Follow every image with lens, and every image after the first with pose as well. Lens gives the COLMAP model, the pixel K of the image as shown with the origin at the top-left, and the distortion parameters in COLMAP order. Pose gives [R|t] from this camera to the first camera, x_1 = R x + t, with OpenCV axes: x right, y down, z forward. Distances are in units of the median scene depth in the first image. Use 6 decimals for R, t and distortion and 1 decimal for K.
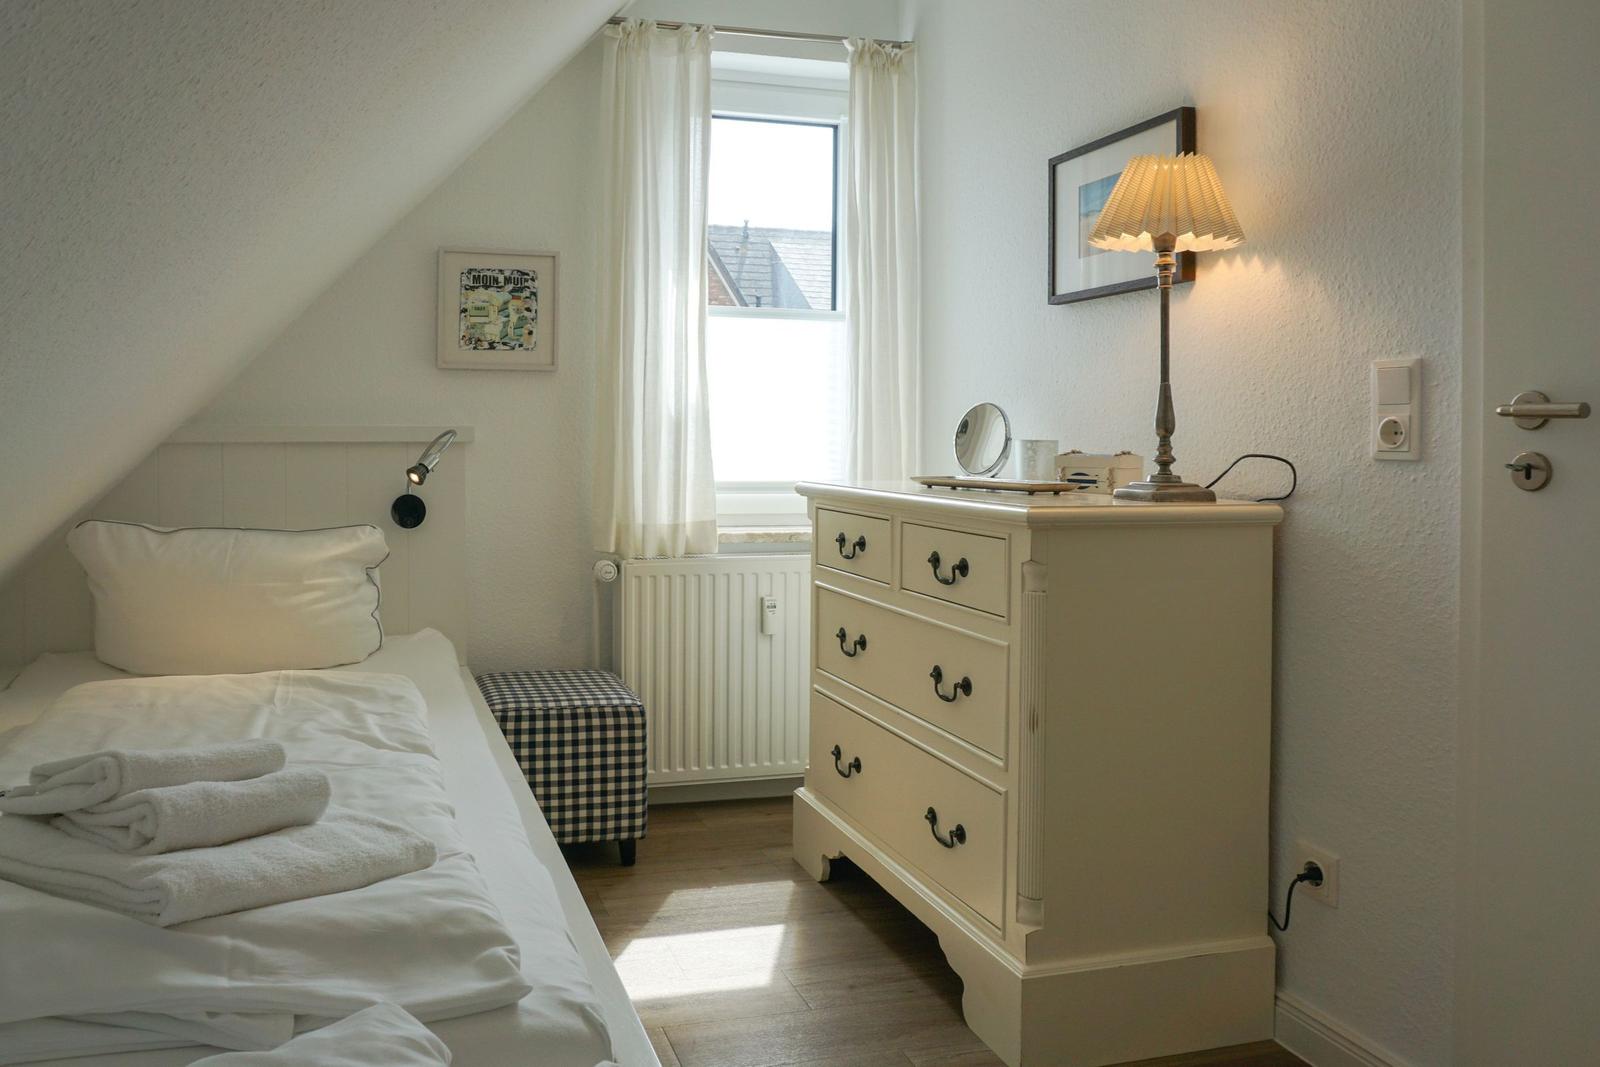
lens RADIAL K [[1567.7, 0, 800.0], [0, 1567.7, 533.5], [0, 0, 1]] dist [-0.059522, 0.014724]
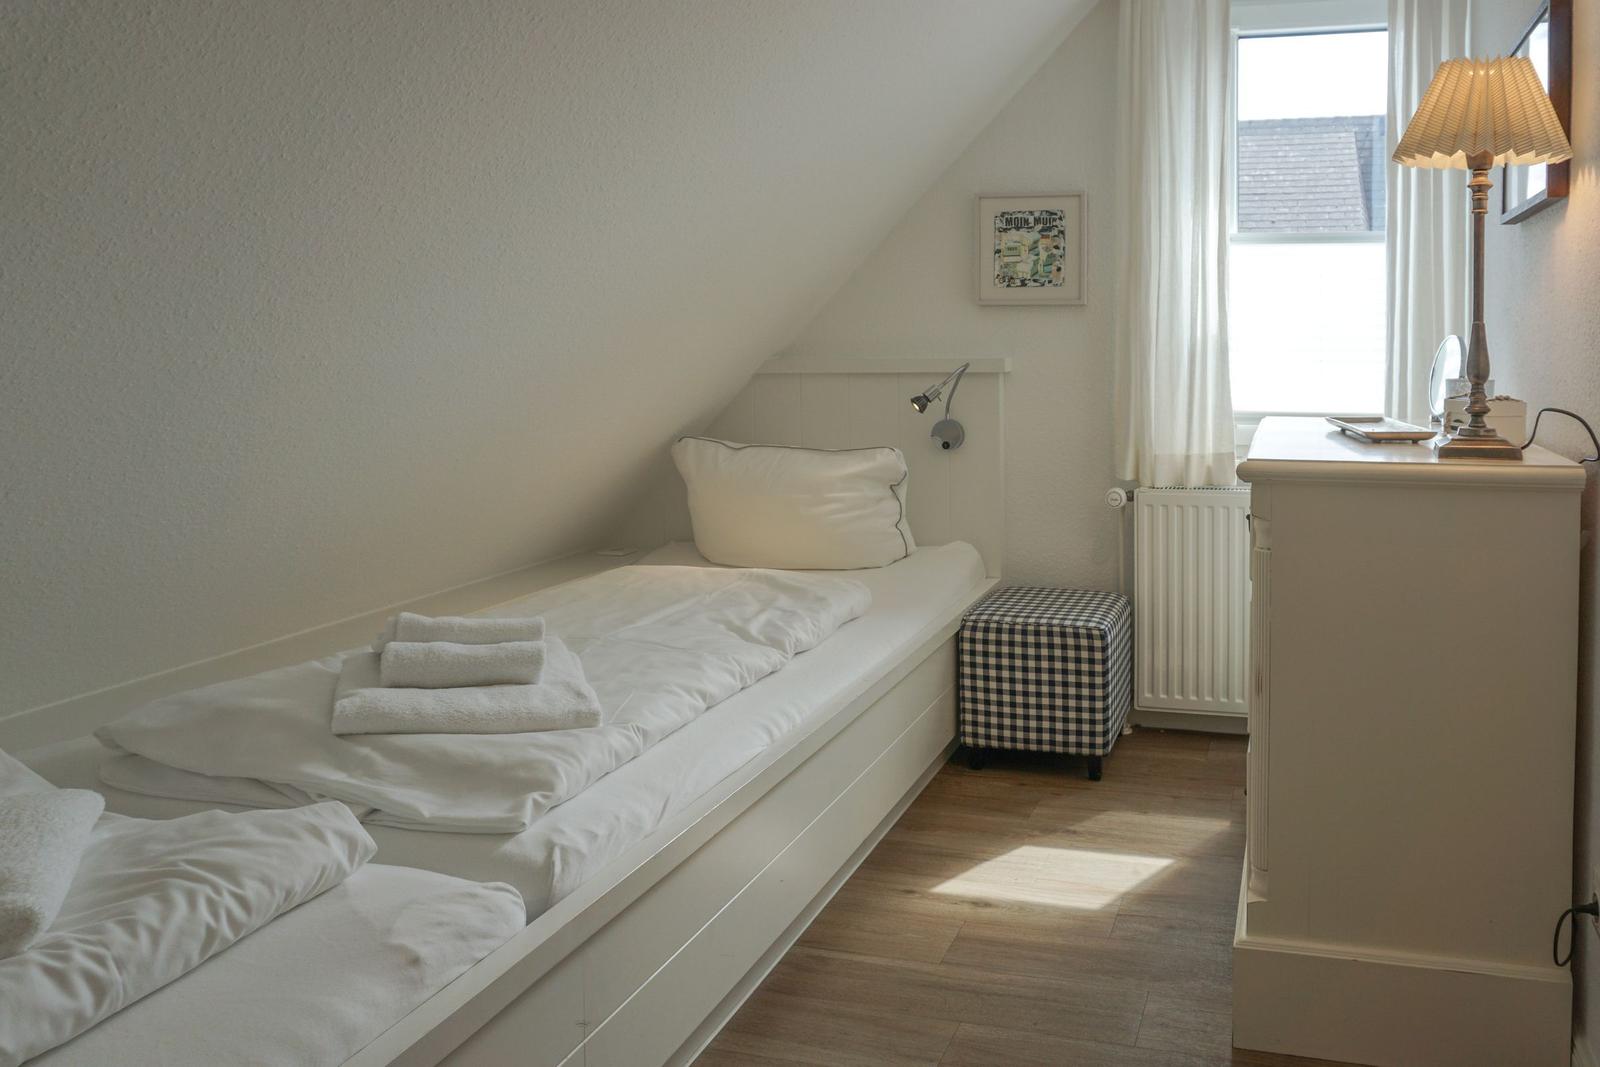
lens RADIAL K [[1567.7, 0, 800.0], [0, 1567.7, 533.5], [0, 0, 1]] dist [-0.059522, 0.014724]
pose [[0.775298, 0.068383, -0.627883, 0.371499], [-0.027533, 0.996836, 0.074569, -0.024773], [0.630995, -0.040526, 0.774727, 0.065884]]
